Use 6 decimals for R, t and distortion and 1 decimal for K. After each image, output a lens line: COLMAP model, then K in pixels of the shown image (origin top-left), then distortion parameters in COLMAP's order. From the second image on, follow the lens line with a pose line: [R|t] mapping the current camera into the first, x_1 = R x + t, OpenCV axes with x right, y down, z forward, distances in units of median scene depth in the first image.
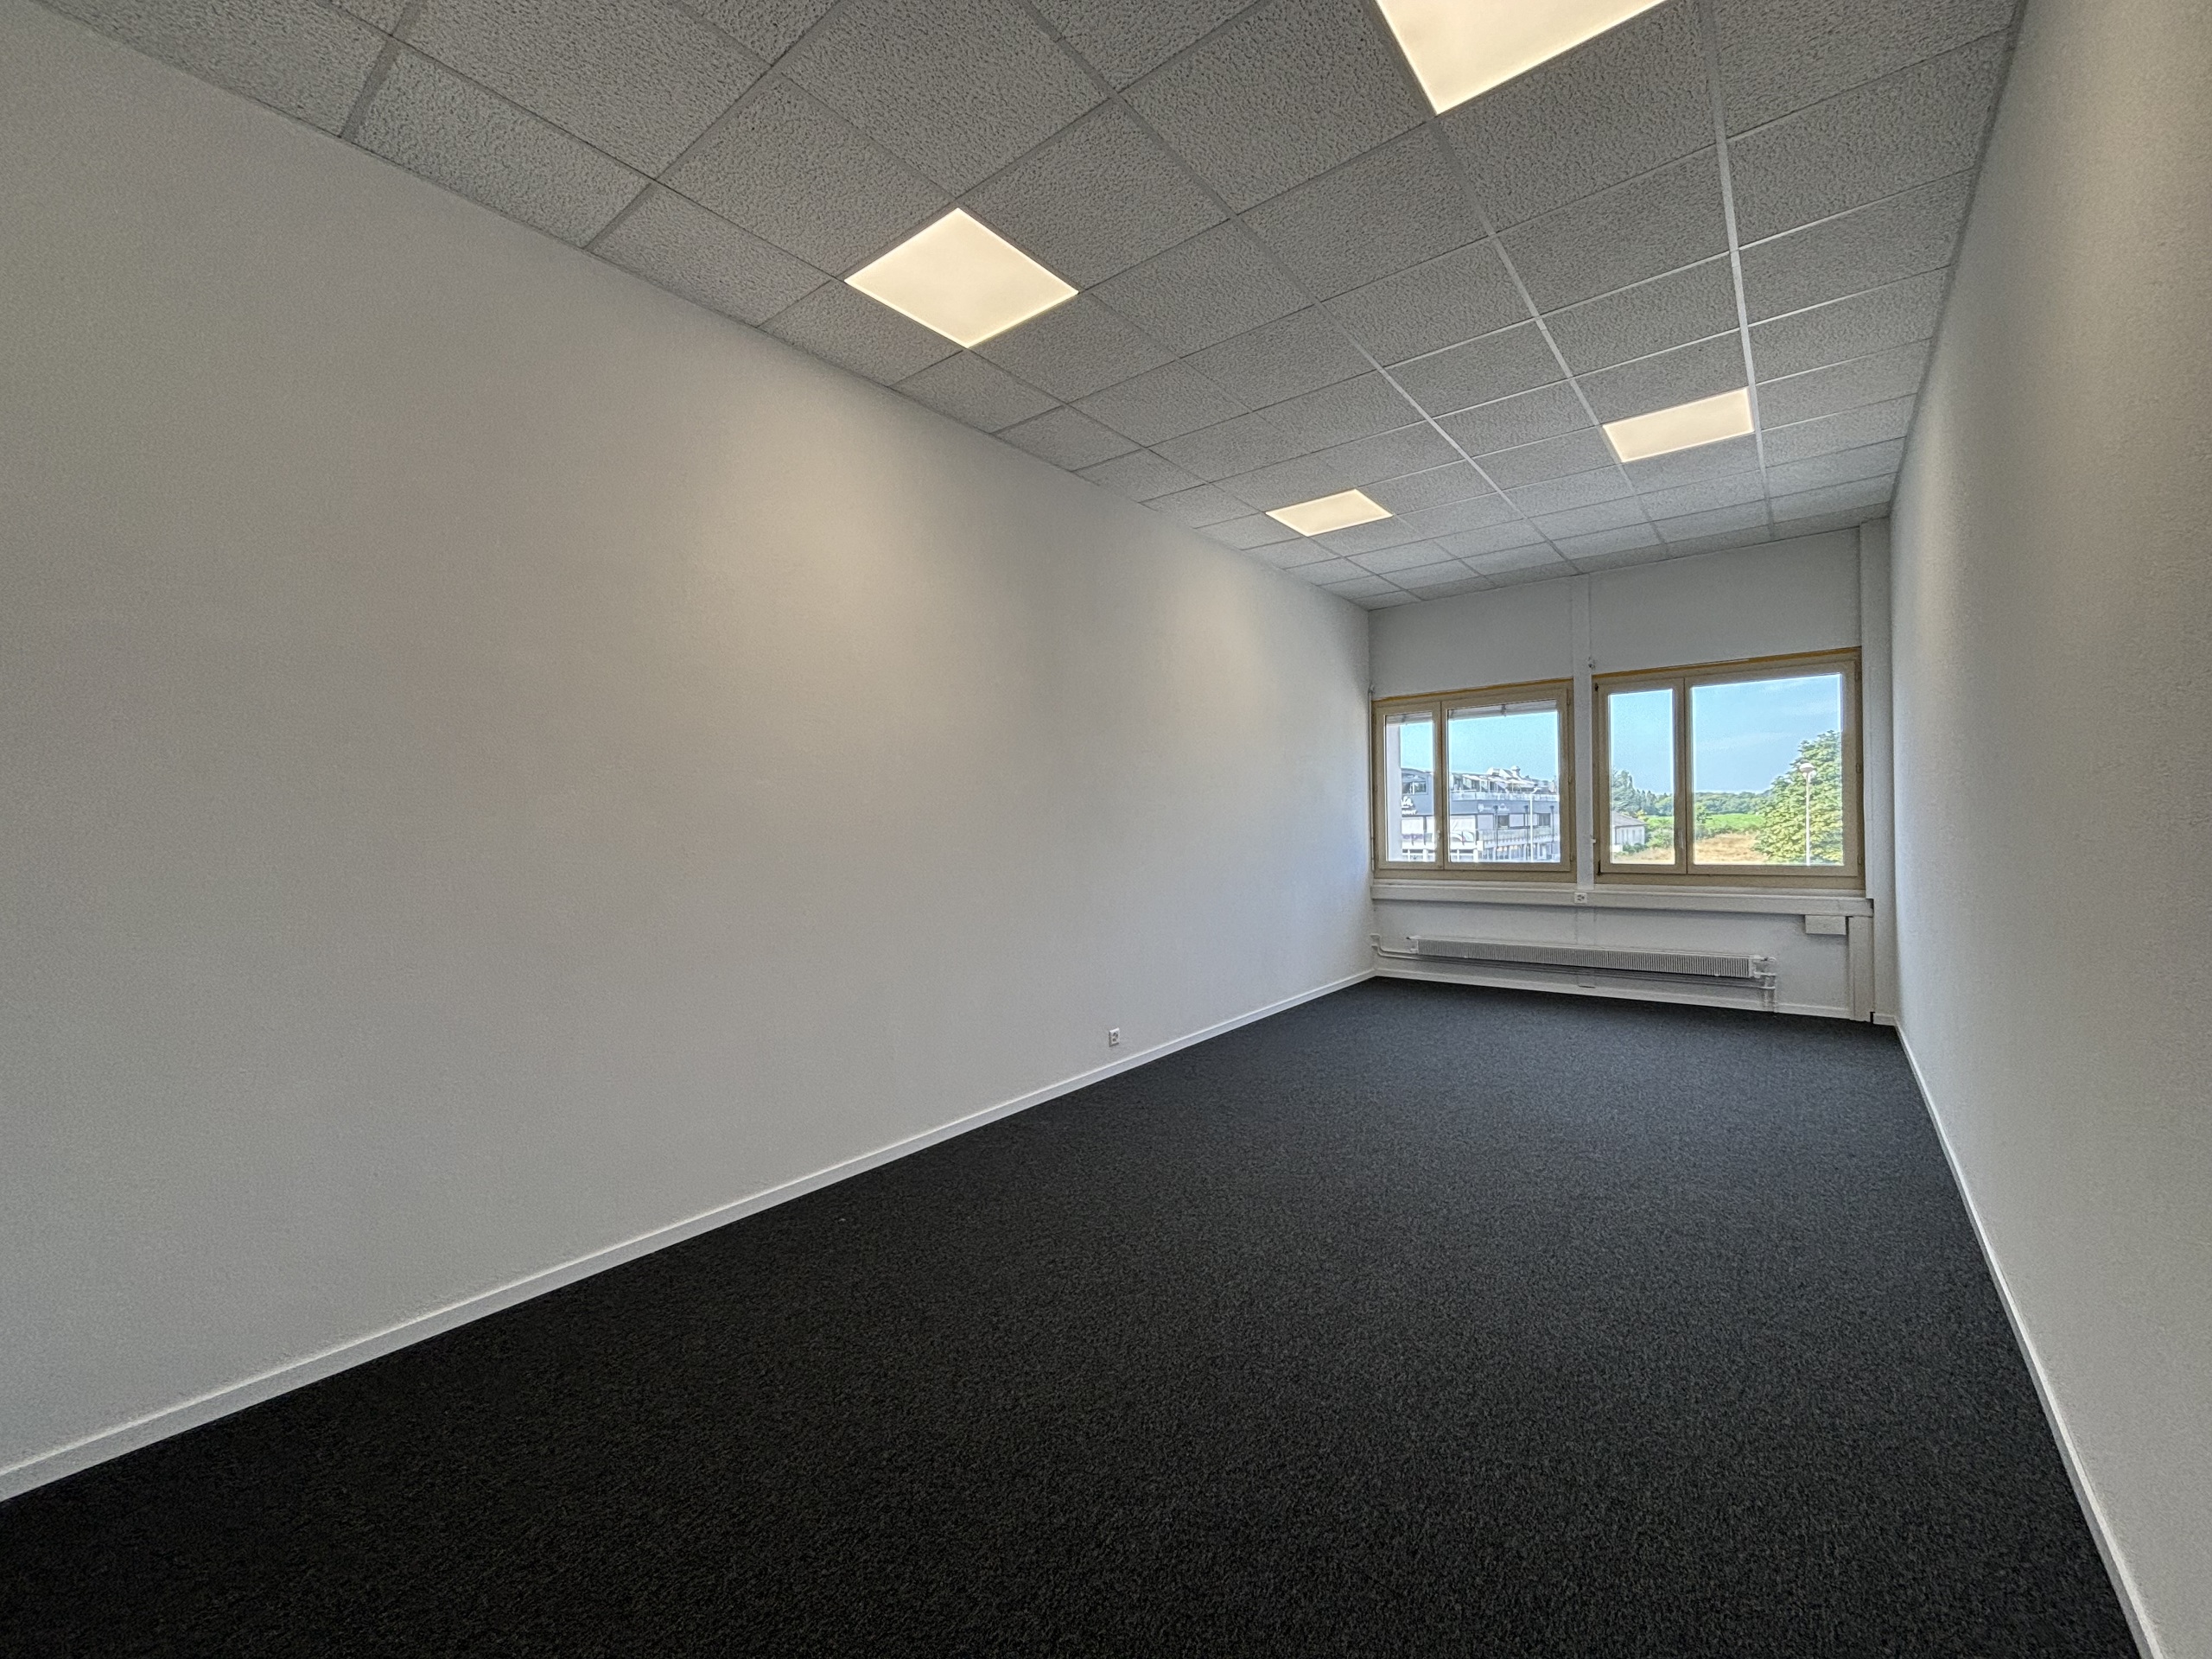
lens RADIAL K [[896.9, 0, 1102.7], [0, 896.9, 846.7], [0, 0, 1]] dist [-0.001076, -0.000054]
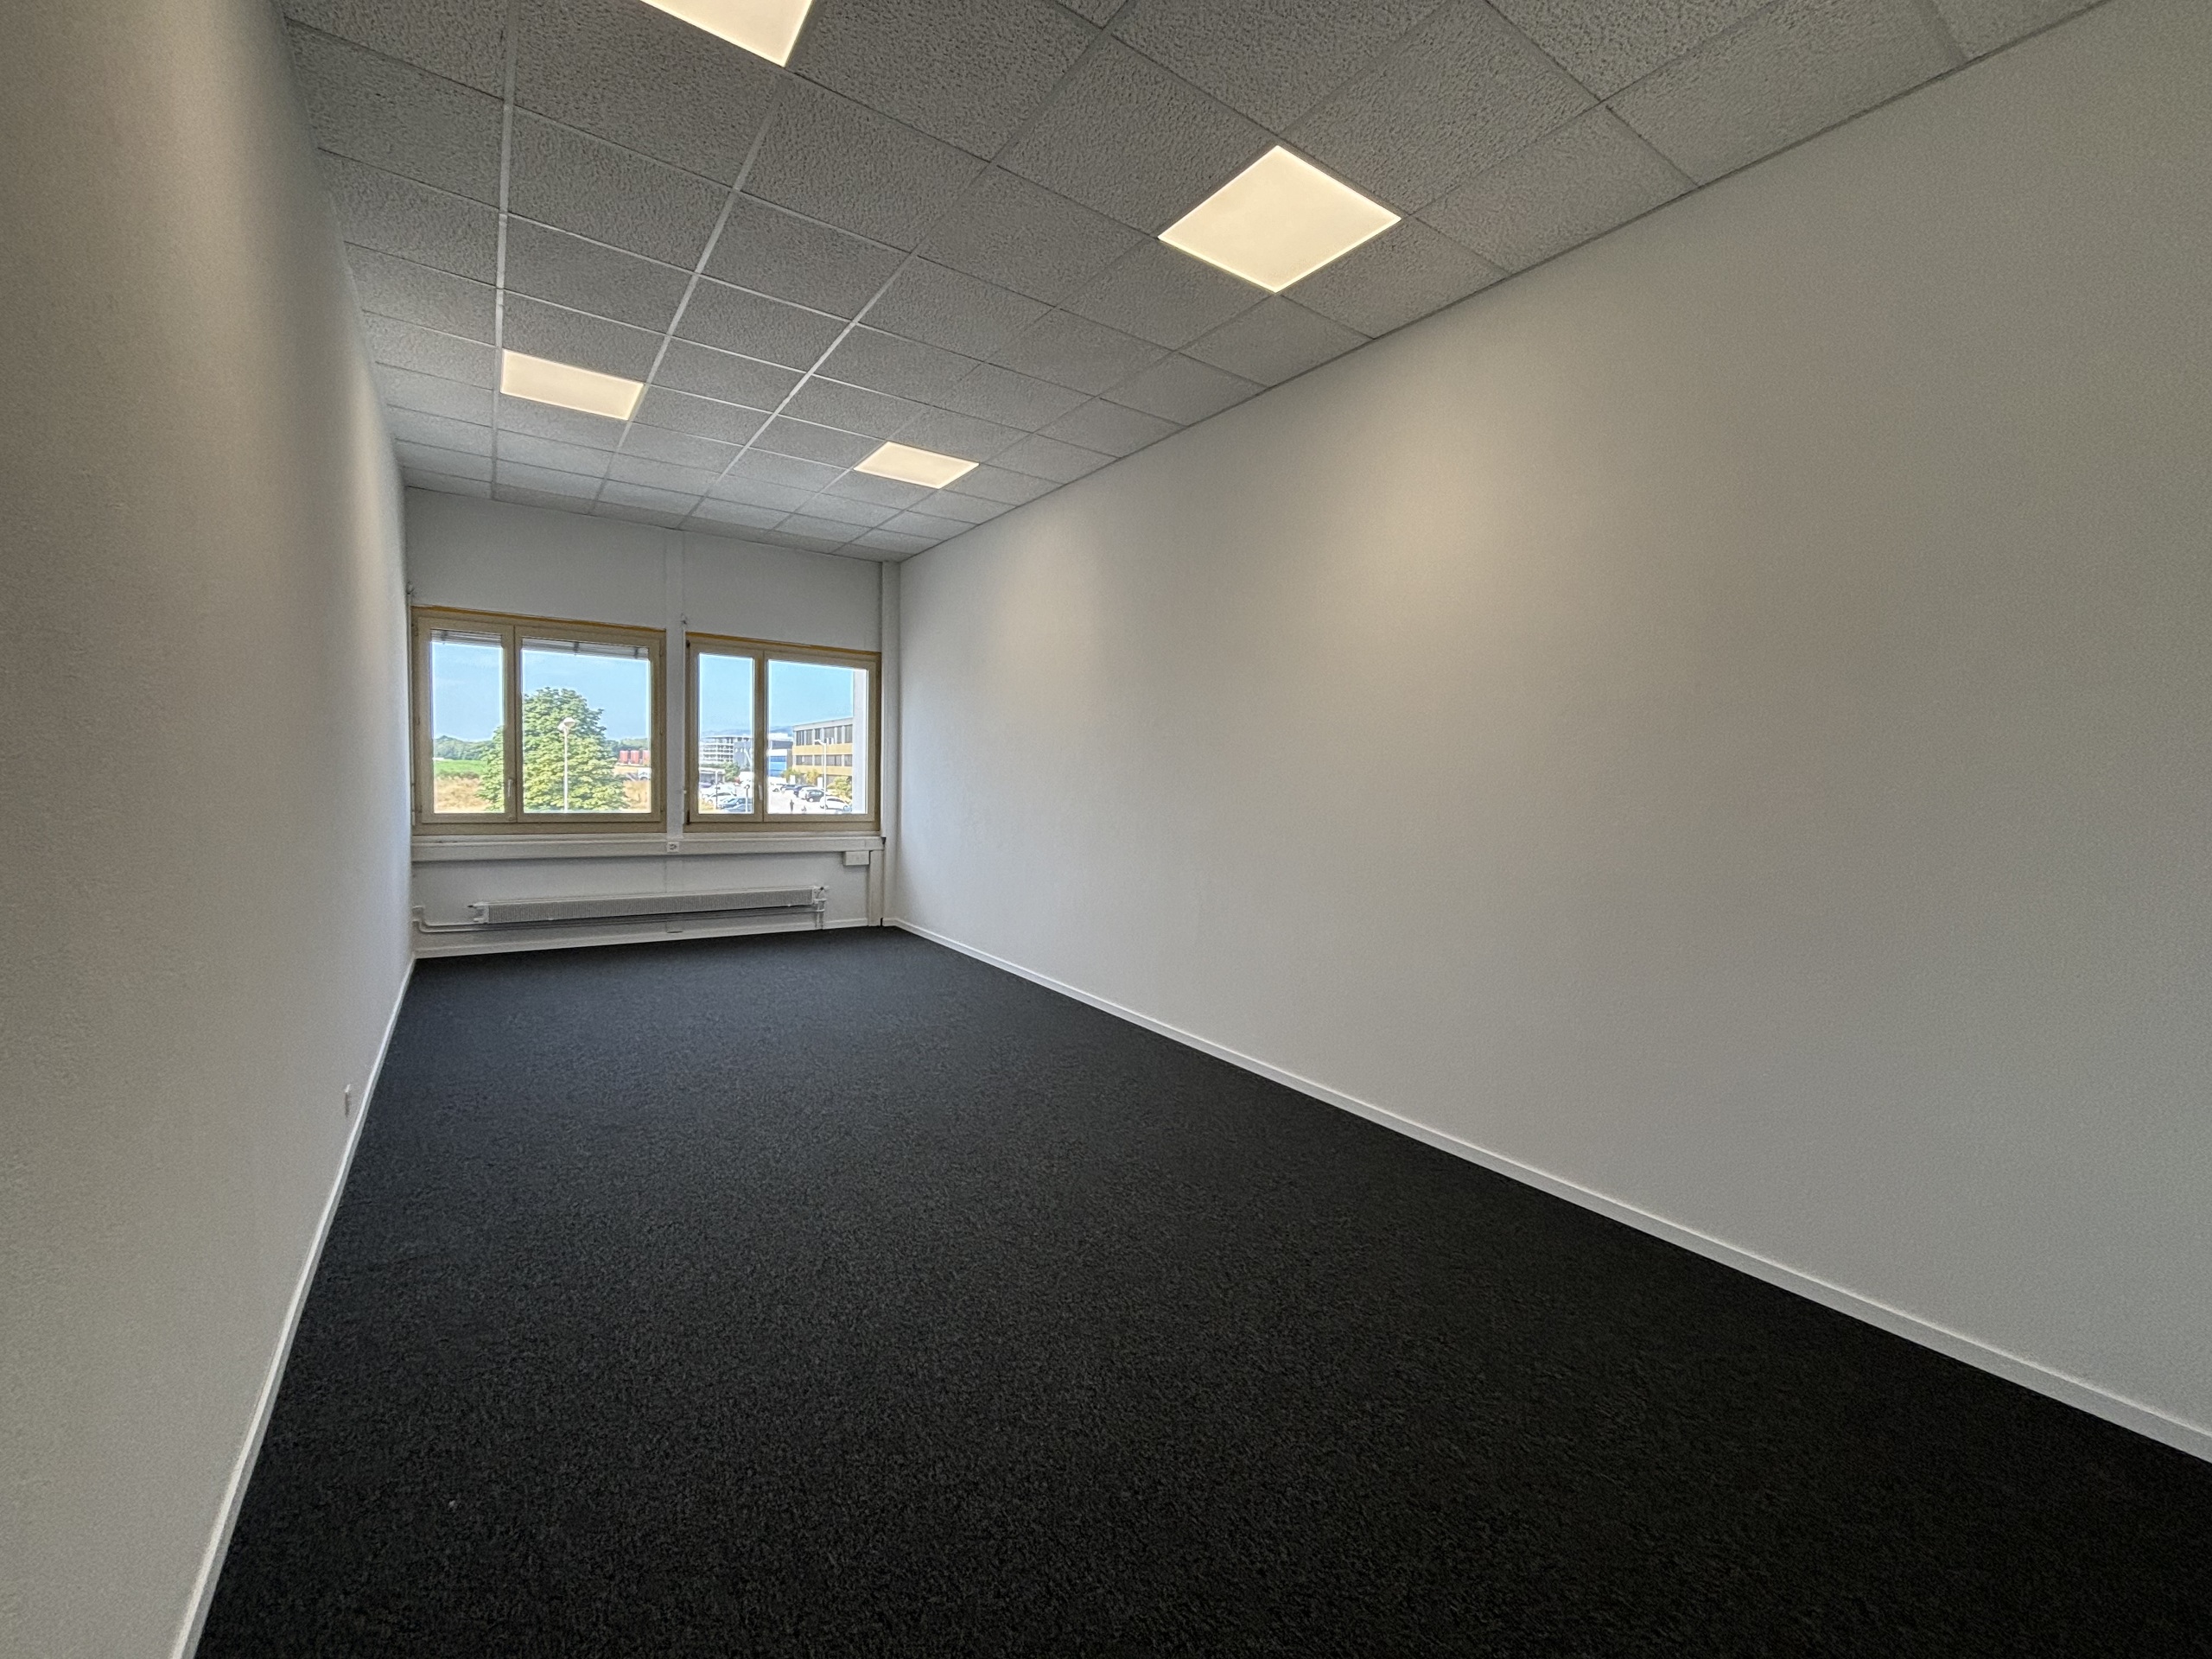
lens RADIAL K [[896.9, 0, 1105.0], [0, 896.9, 846.8], [0, 0, 1]] dist [-0.001076, -0.000054]
pose [[0.295664, -0.046760, 0.954147, -0.308077], [-0.010559, 0.998580, 0.052210, -0.002495], [-0.955234, -0.025511, 0.294750, 0.223809]]
